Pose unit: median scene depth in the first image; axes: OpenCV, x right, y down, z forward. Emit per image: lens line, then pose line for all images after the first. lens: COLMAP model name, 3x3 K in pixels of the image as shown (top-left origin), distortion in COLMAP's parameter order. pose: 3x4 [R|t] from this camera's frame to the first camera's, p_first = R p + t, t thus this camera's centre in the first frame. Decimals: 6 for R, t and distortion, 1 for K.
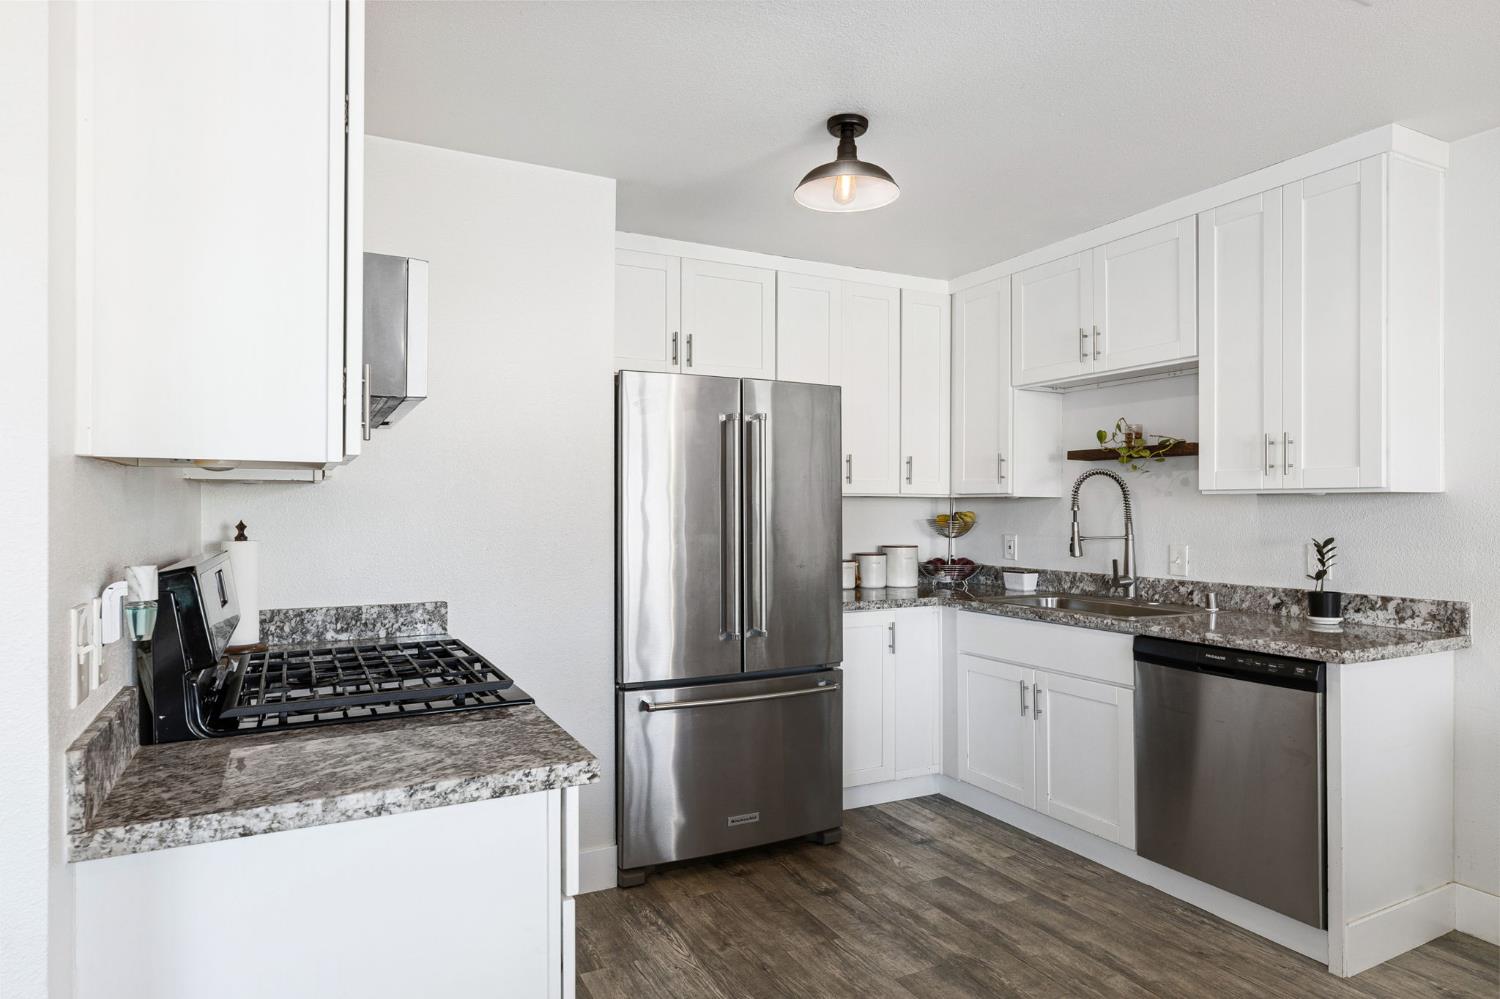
lens RADIAL K [[864.5, 0, 748.2], [0, 864.5, 503.8], [0, 0, 1]] dist [-0.003439, 0.001374]
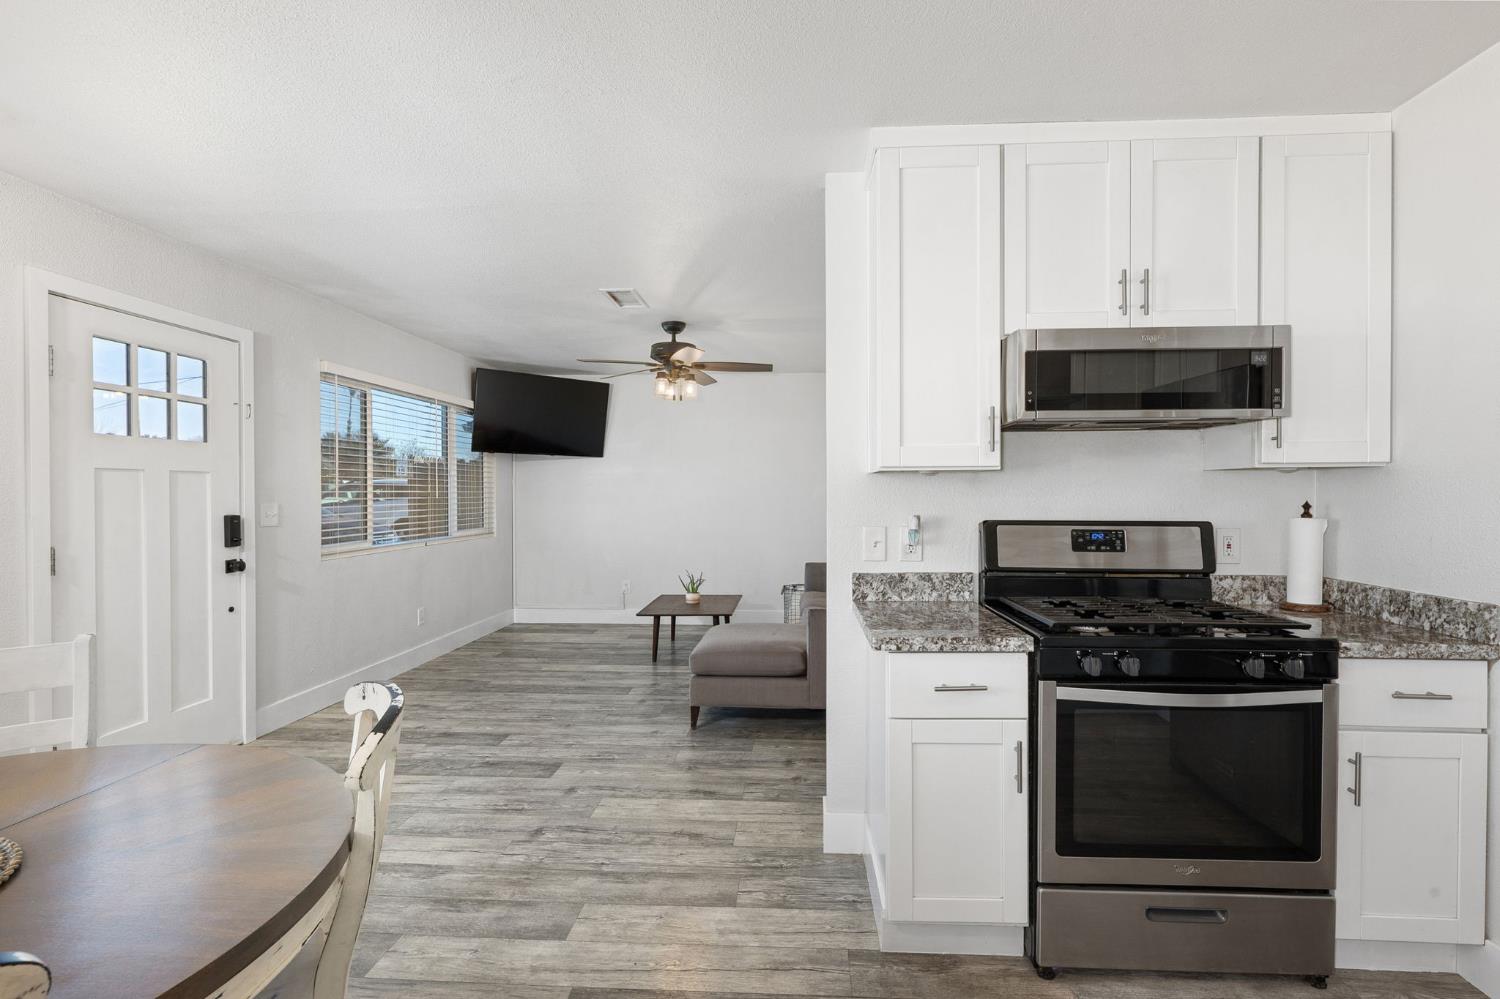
lens RADIAL K [[698.6, 0, 777.1], [0, 698.6, 505.5], [0, 0, 1]] dist [-0.003626, 0.001149]
pose [[-0.503549, 0.015353, -0.863830, 0.491716], [0.007435, 0.999882, 0.013436, 0.005324], [0.863935, 0.000343, -0.503604, 0.669950]]
